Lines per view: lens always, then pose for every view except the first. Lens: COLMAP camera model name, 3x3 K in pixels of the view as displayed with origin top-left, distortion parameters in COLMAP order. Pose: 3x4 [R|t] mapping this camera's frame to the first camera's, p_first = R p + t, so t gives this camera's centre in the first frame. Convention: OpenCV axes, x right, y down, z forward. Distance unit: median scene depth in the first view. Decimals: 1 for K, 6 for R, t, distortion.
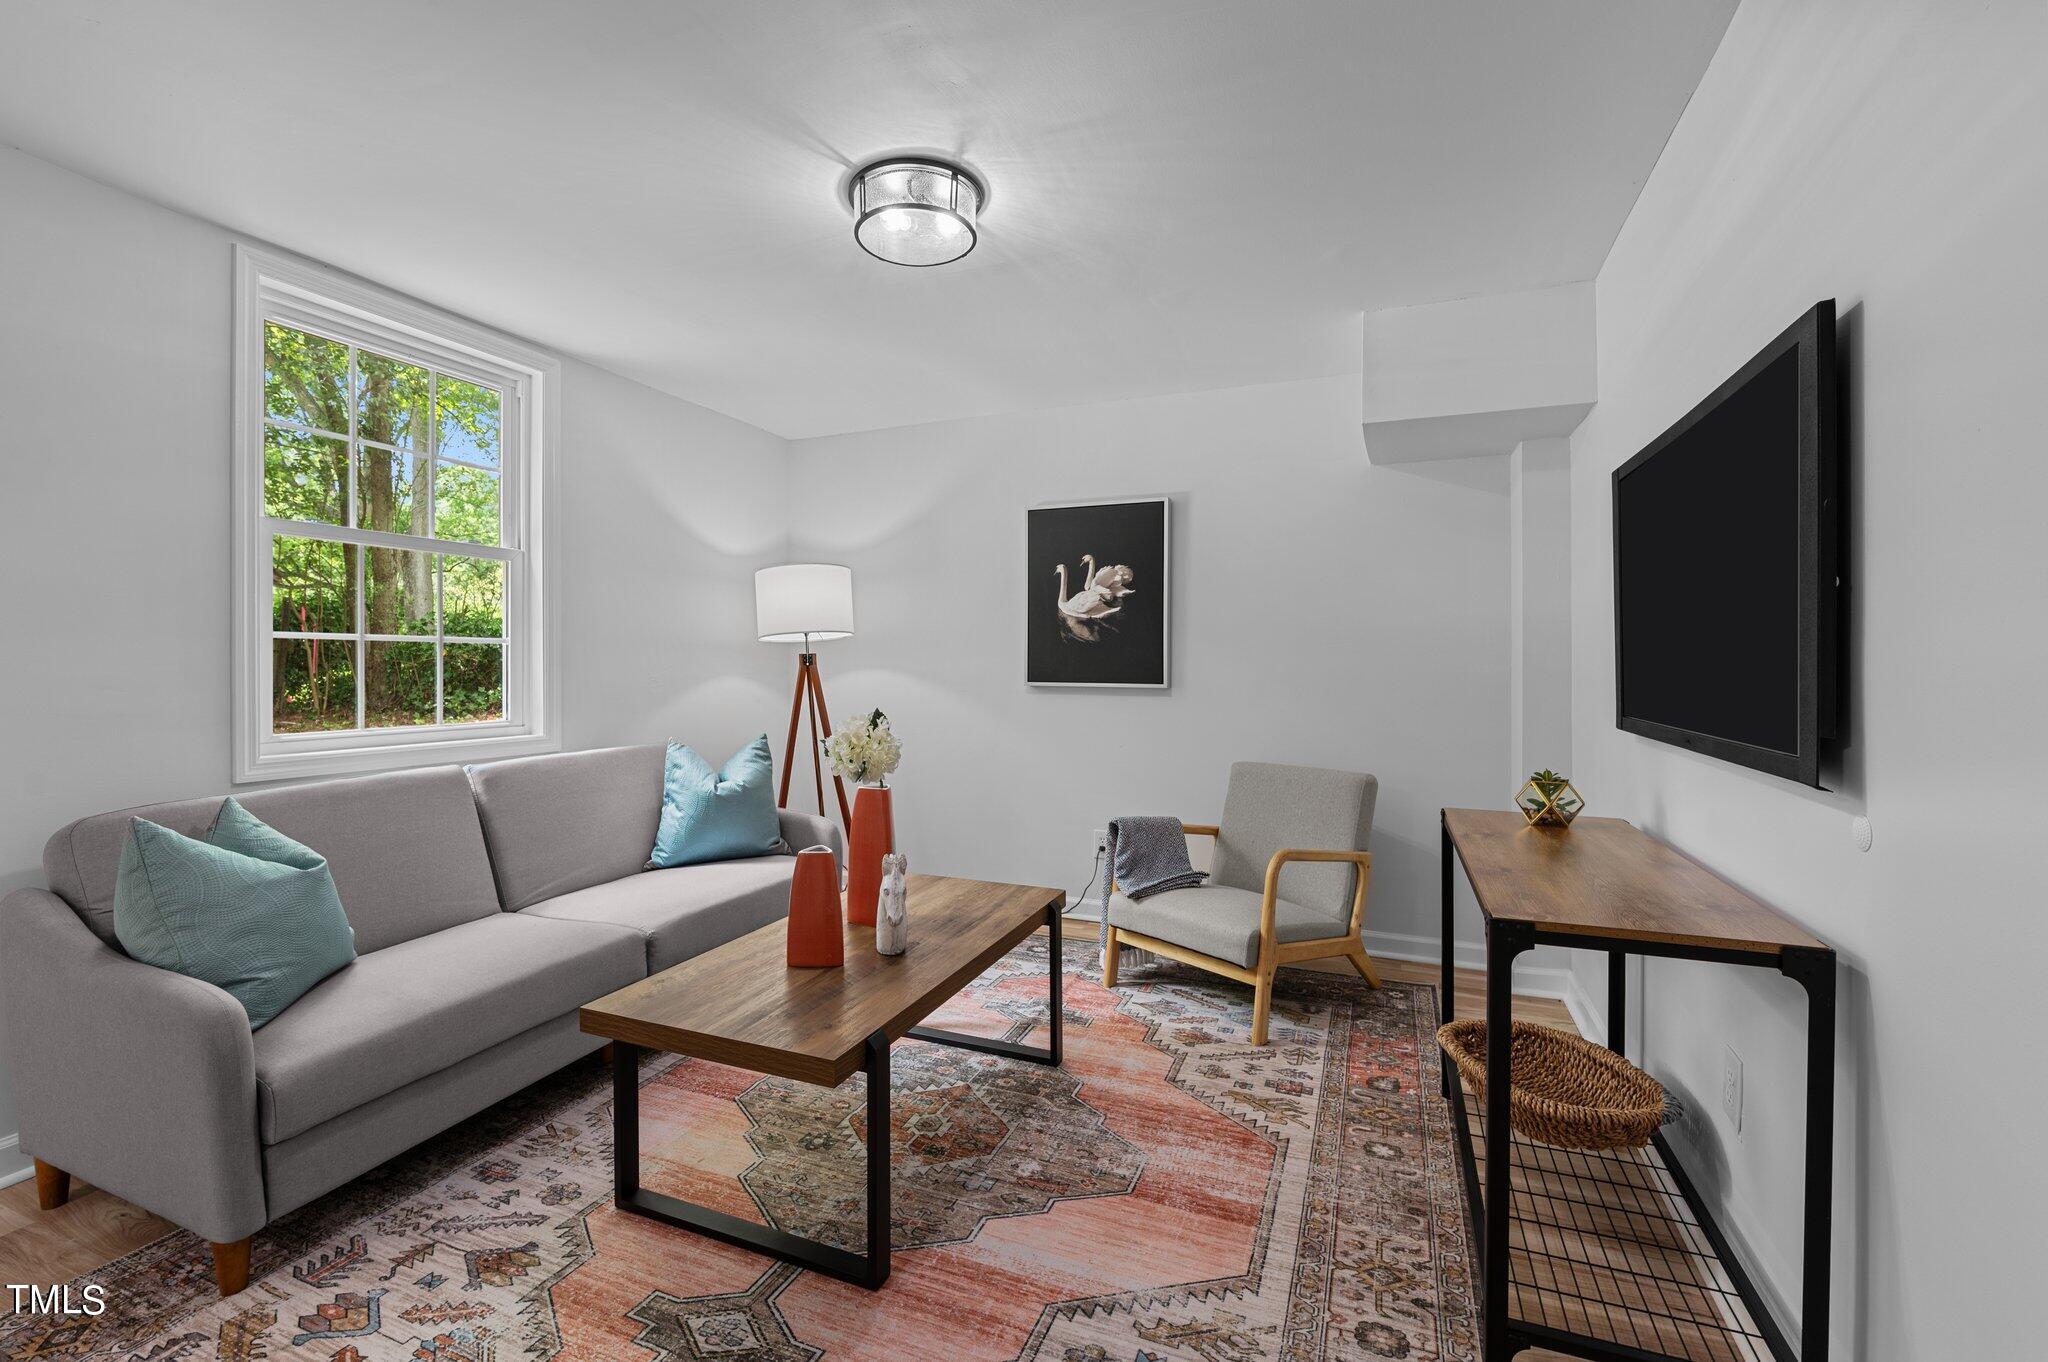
lens RADIAL K [[911.4, 0, 1029.9], [0, 911.4, 670.1], [0, 0, 1]] dist [-0.009089, -0.000678]
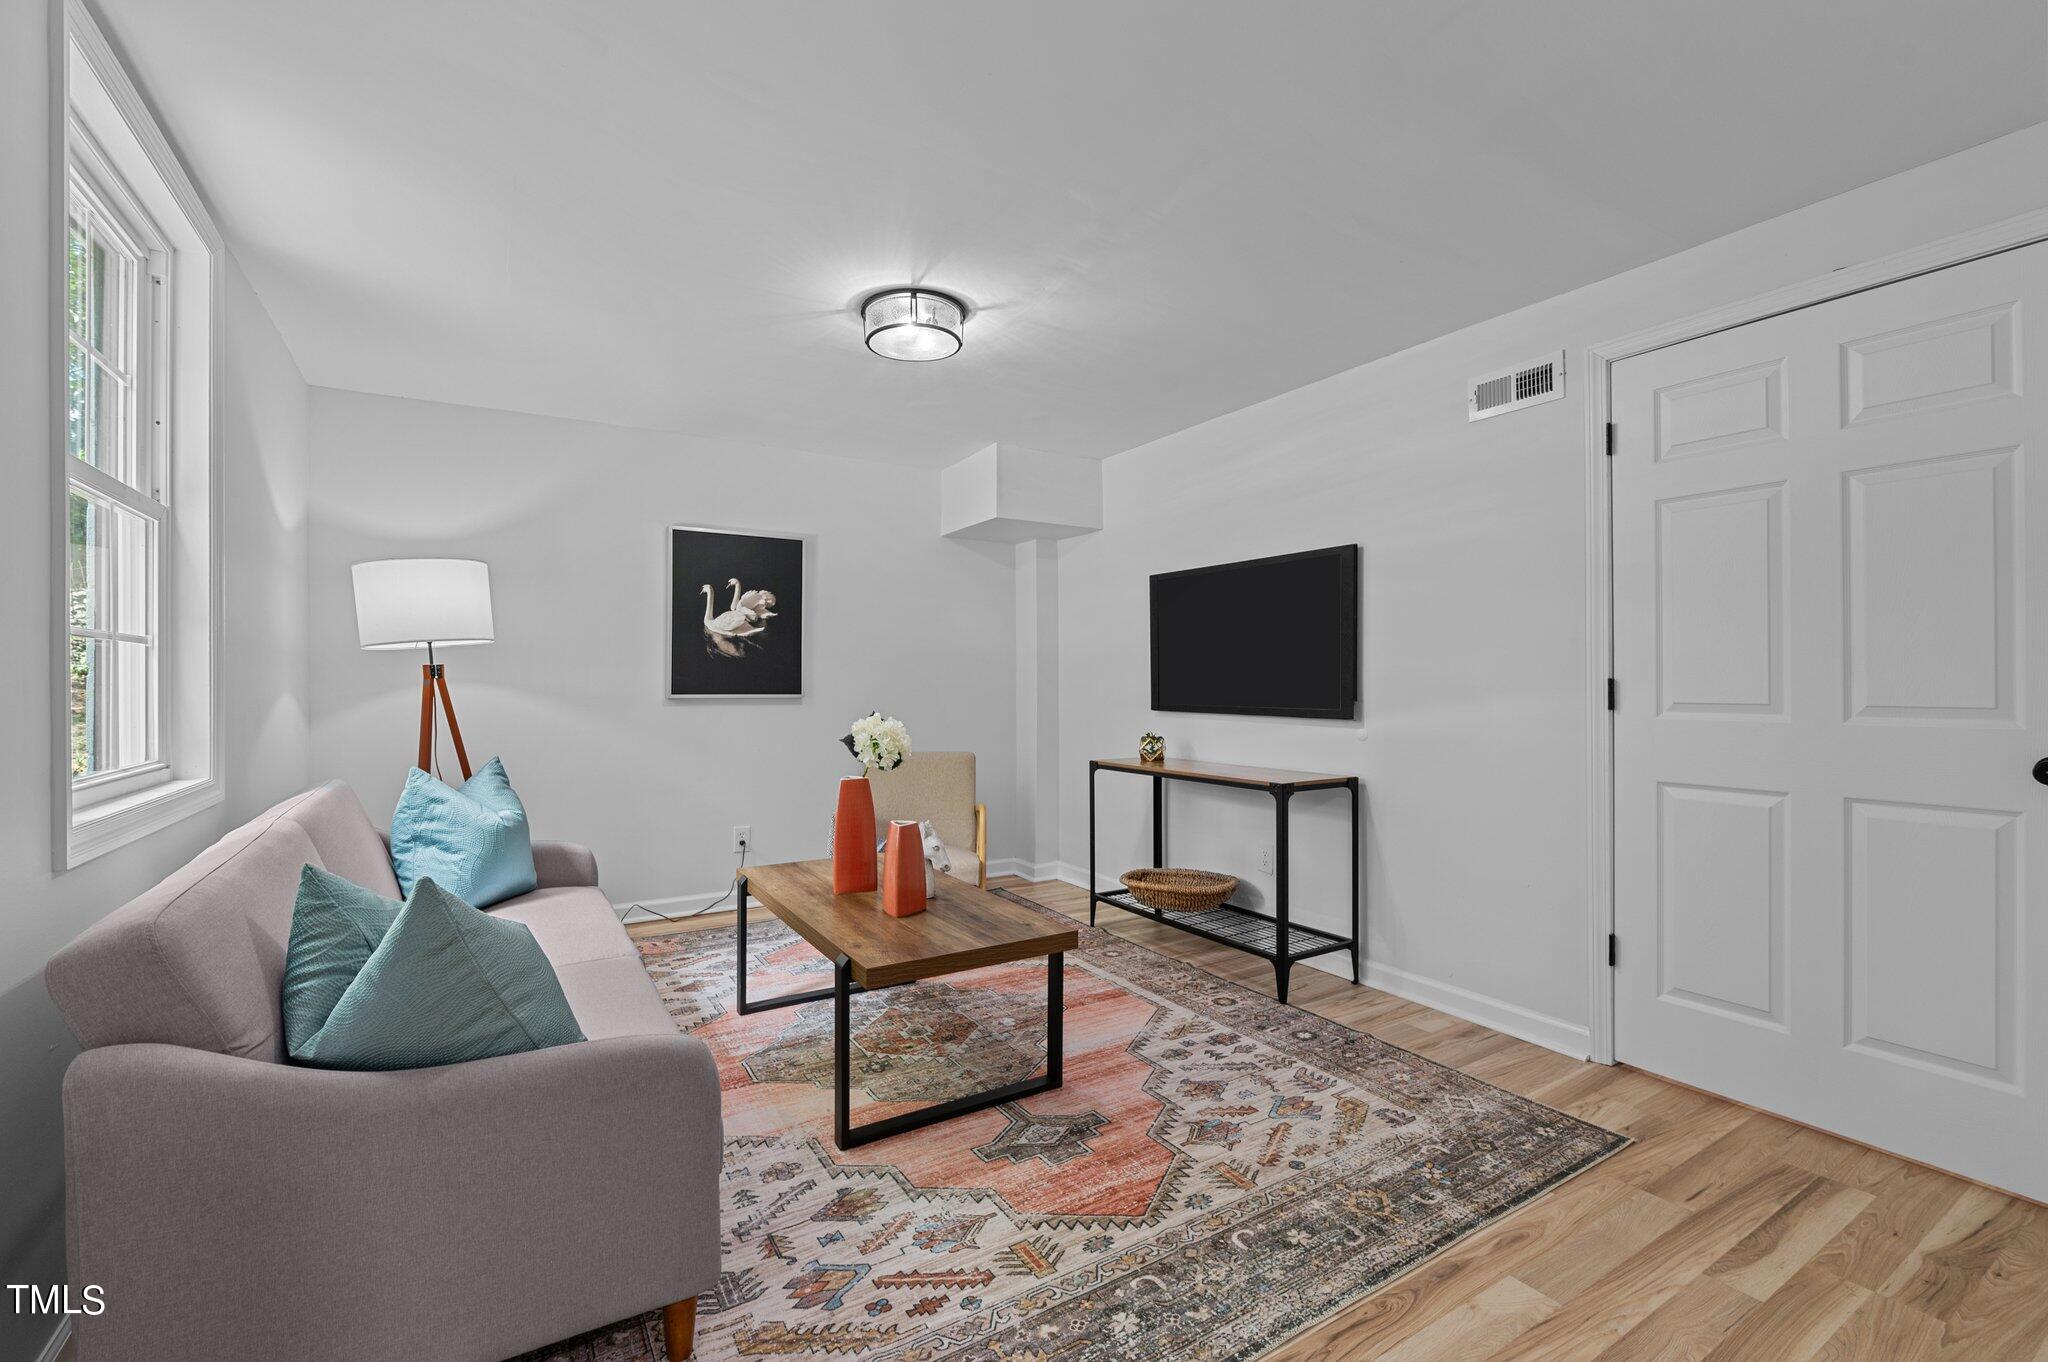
lens RADIAL K [[887.2, 0, 1051.6], [0, 887.2, 691.4], [0, 0, 1]] dist [-0.002599, -0.000196]
pose [[0.558818, -0.011826, 0.829206, -0.666025], [0.008335, 0.999928, 0.008643, 0.004681], [-0.829249, 0.002082, 0.558876, 0.086403]]
